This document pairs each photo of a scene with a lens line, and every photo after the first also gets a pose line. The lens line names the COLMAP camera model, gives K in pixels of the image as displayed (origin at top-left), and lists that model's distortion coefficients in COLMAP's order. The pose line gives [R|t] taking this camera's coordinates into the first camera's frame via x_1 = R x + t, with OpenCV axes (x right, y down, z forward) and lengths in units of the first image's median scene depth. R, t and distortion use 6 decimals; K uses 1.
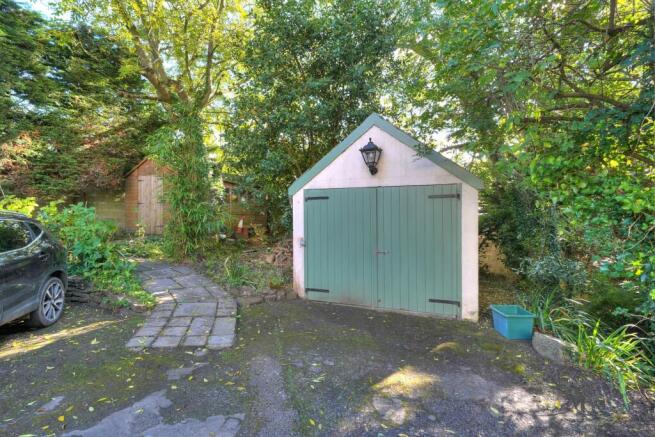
lens RADIAL K [[336.8, 0, 328.4], [0, 336.8, 219.0], [0, 0, 1]] dist [0.000172, 0.000145]
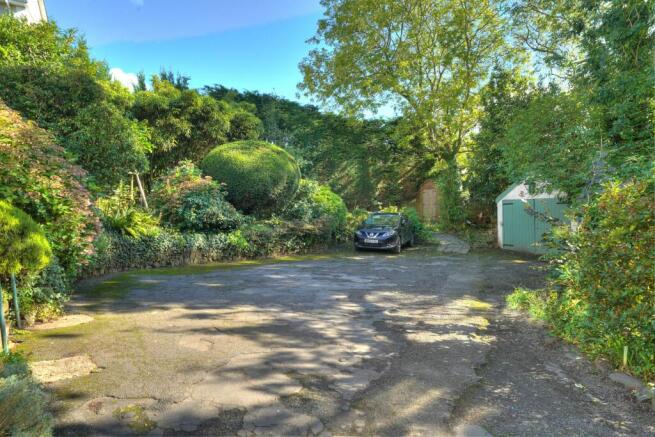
lens RADIAL K [[399.2, 0, 328.2], [0, 399.2, 216.3], [0, 0, 1]] dist [-0.002546, -0.000163]
pose [[0.788389, 0.004349, -0.615162, 0.542078], [0.005214, 0.999892, 0.013751, -0.018183], [0.615155, -0.014049, 0.788281, -1.511187]]
